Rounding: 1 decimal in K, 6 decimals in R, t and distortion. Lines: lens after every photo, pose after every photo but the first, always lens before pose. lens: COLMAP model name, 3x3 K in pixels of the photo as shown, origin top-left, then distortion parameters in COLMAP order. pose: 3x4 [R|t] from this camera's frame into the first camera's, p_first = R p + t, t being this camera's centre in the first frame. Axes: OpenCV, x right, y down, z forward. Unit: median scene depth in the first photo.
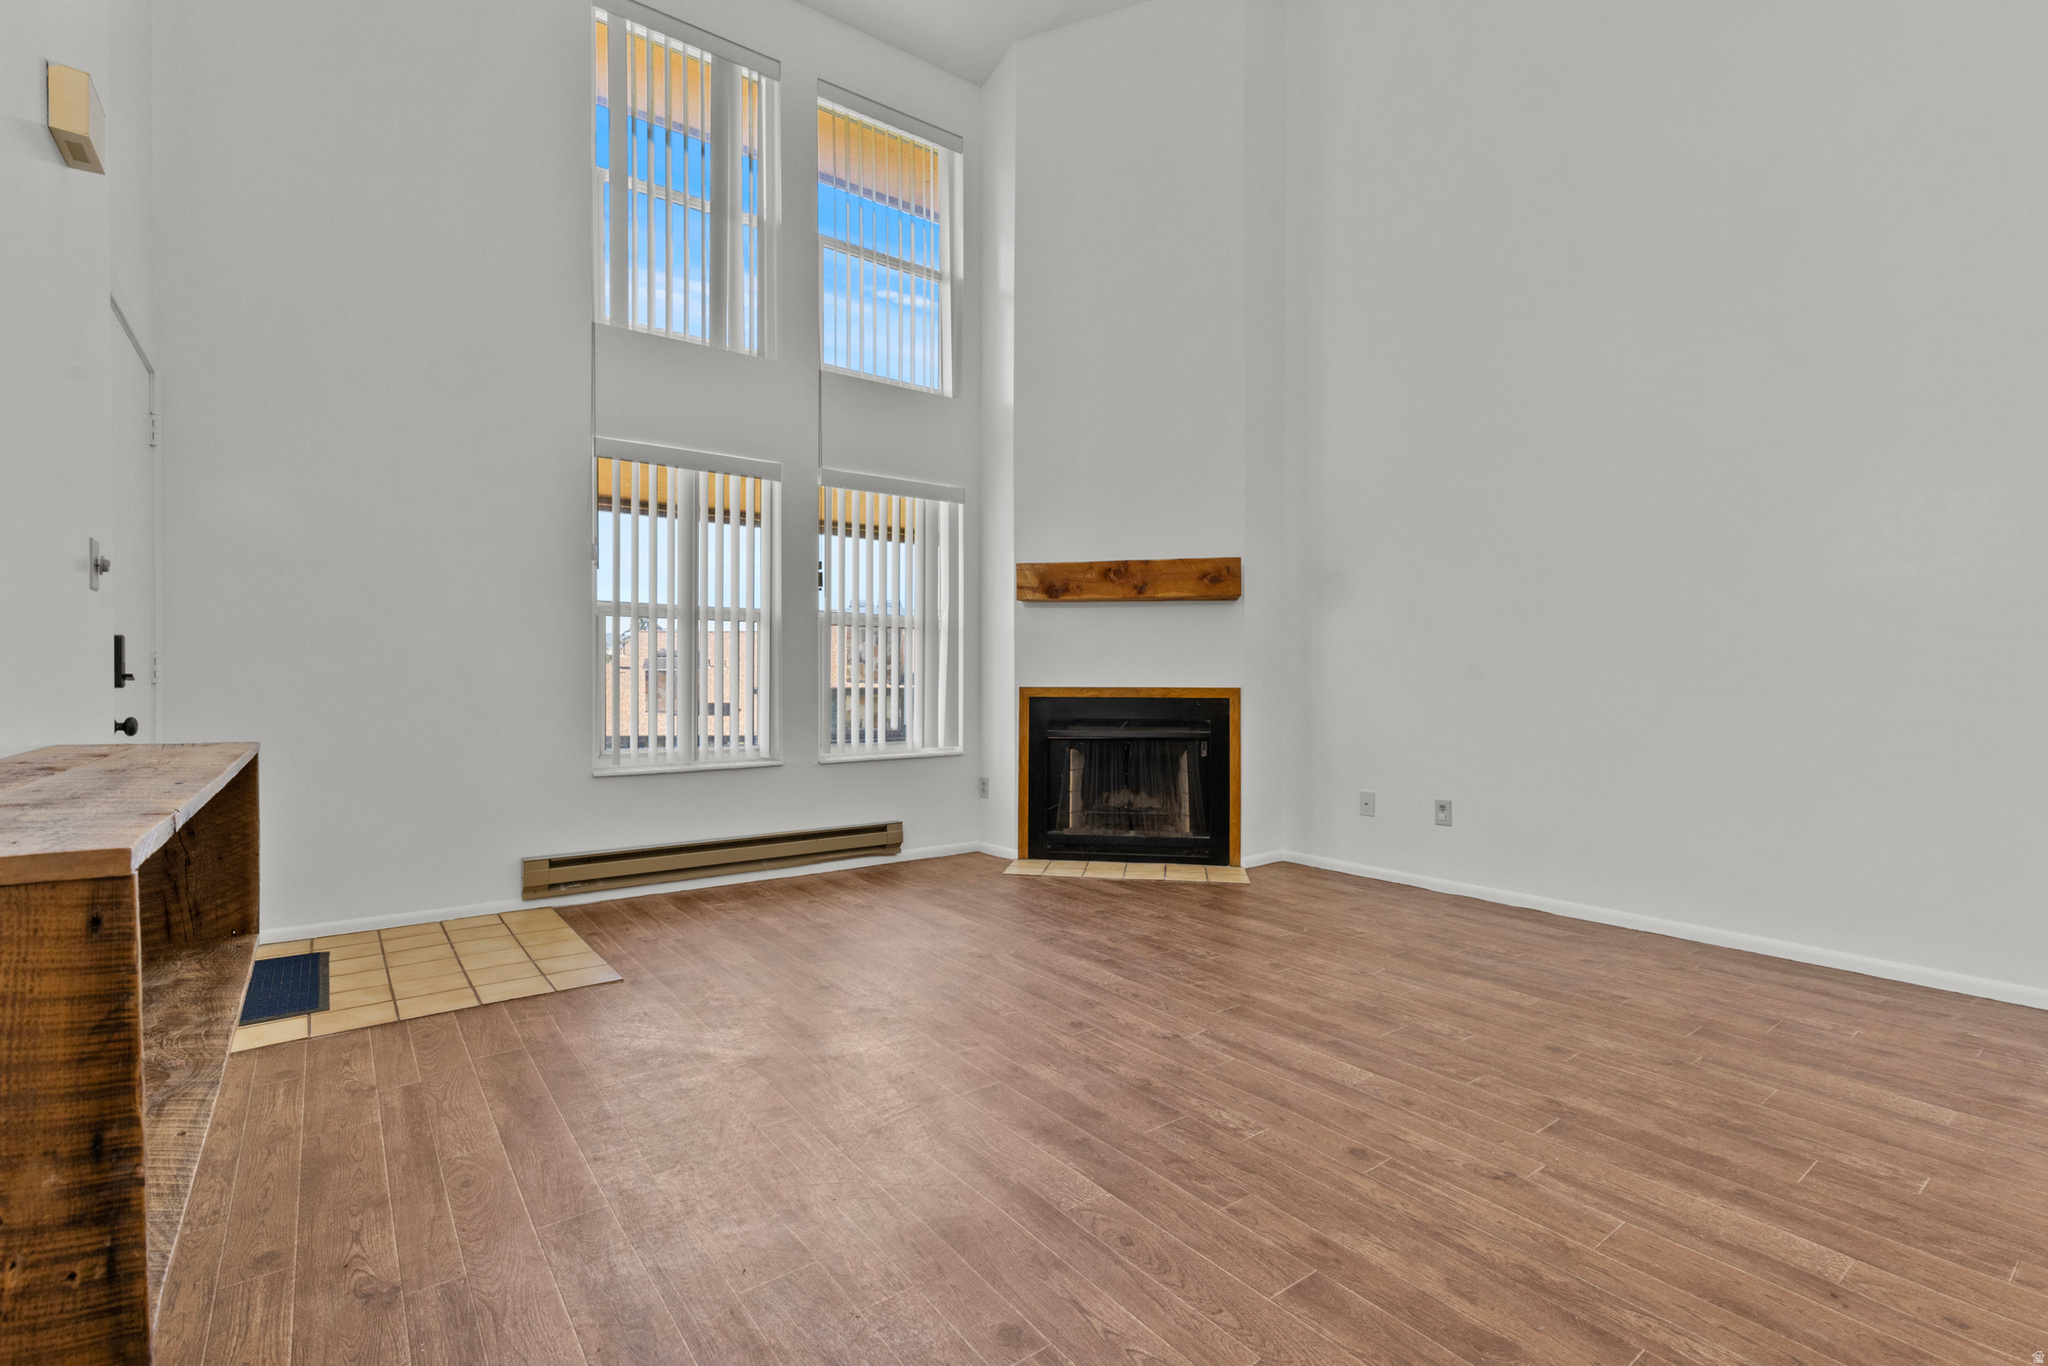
lens RADIAL K [[966.3, 0, 1056.1], [0, 966.3, 648.9], [0, 0, 1]] dist [0.002340, 0.000334]
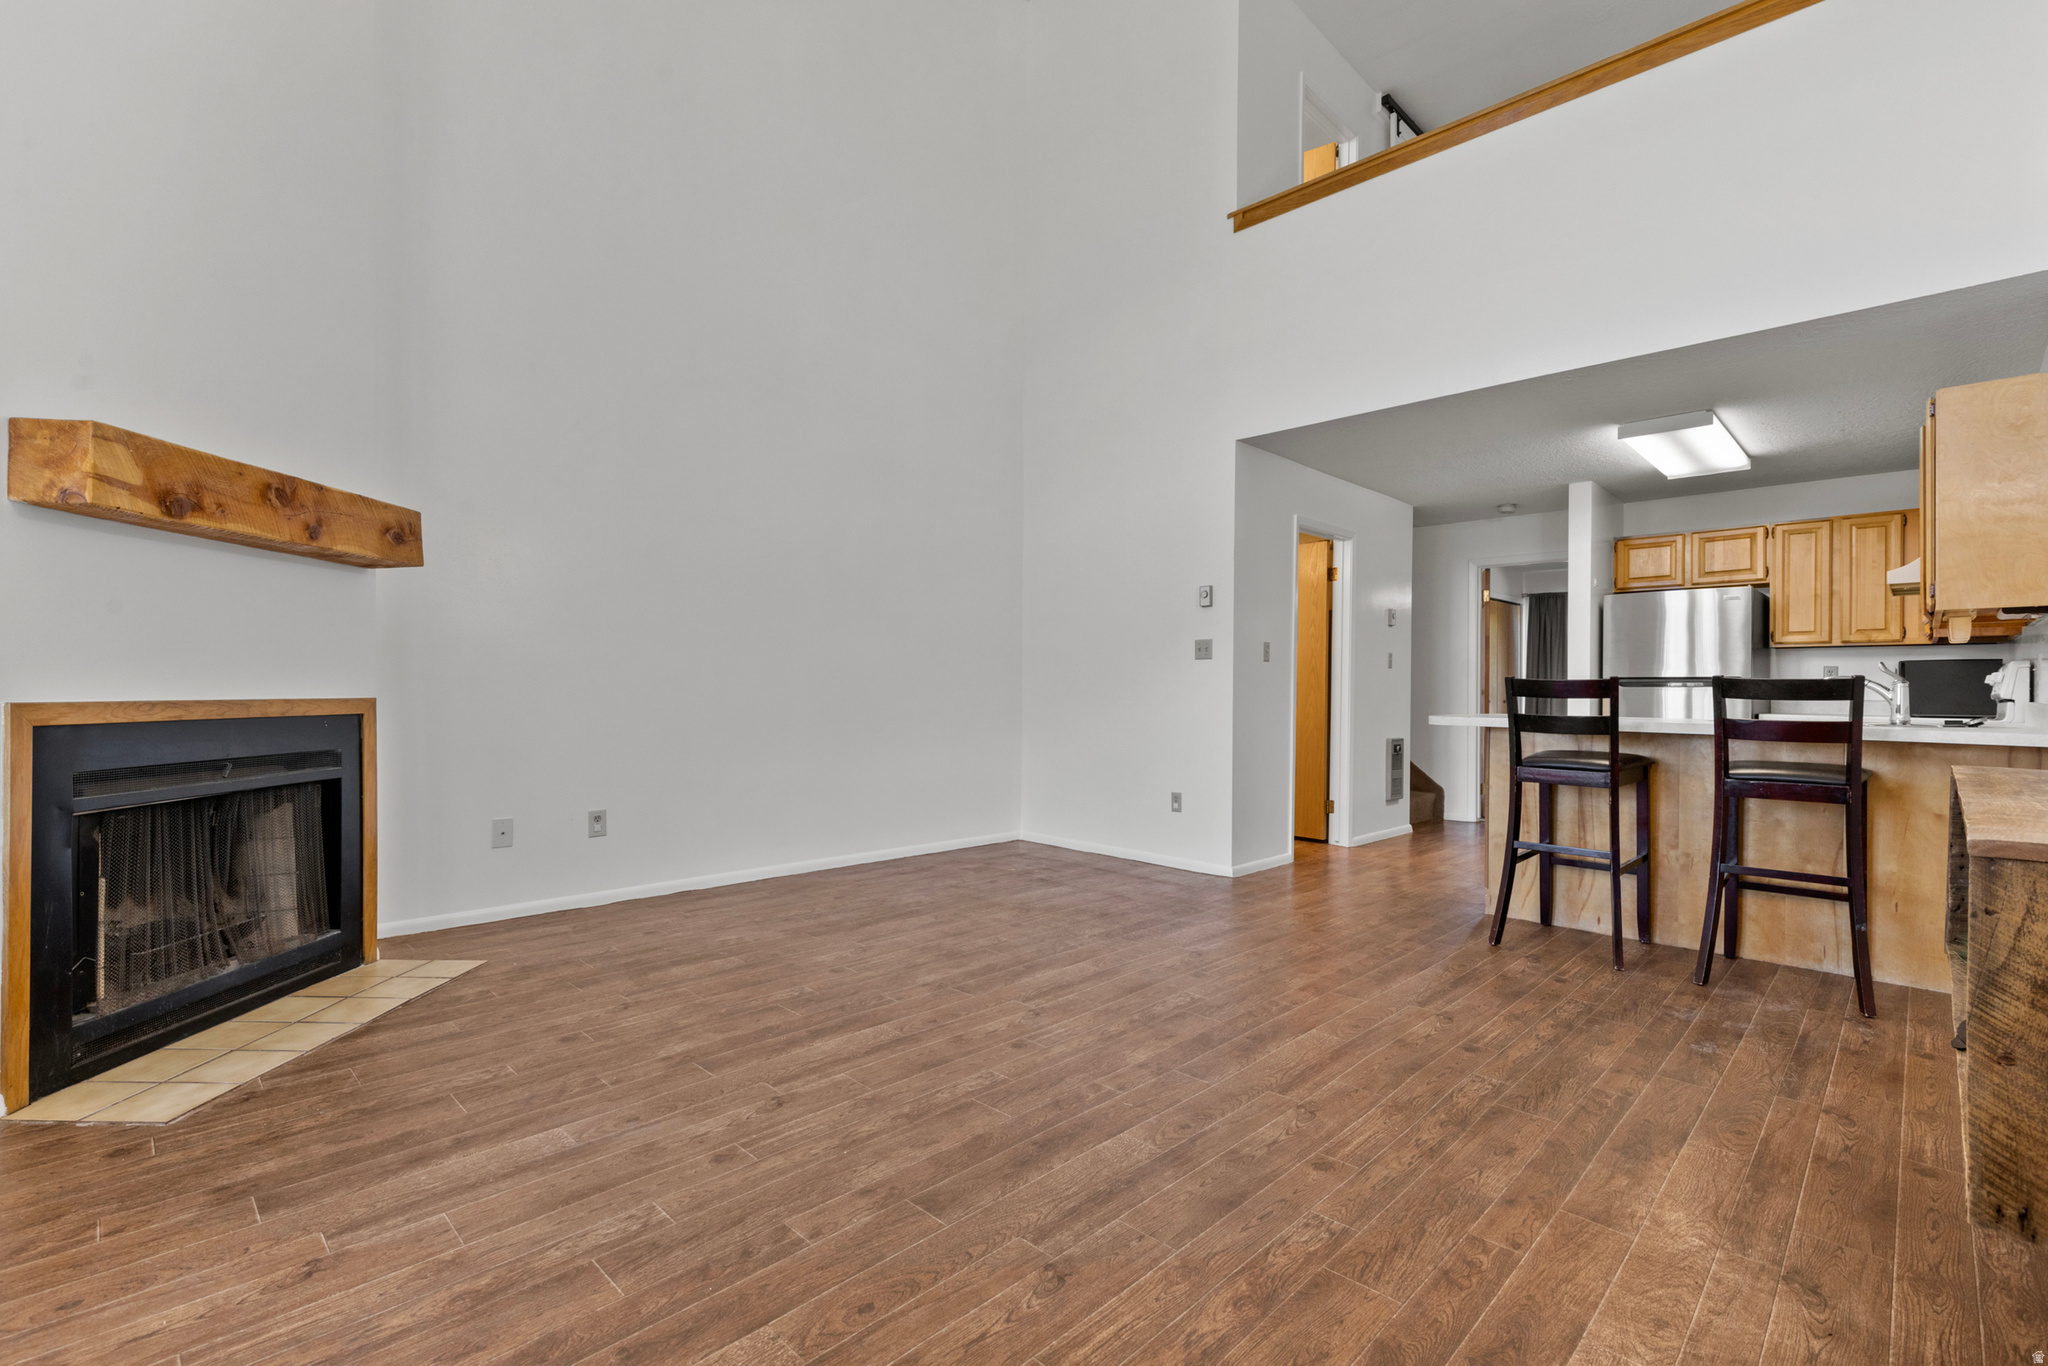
lens RADIAL K [[862.2, 0, 1047.4], [0, 862.2, 686.6], [0, 0, 1]] dist [0.001992, -0.000020]
pose [[-0.130551, -0.002706, 0.991438, -0.783385], [-0.042825, 0.999078, -0.002912, 0.022055], [-0.990516, -0.042839, -0.130546, 1.010719]]
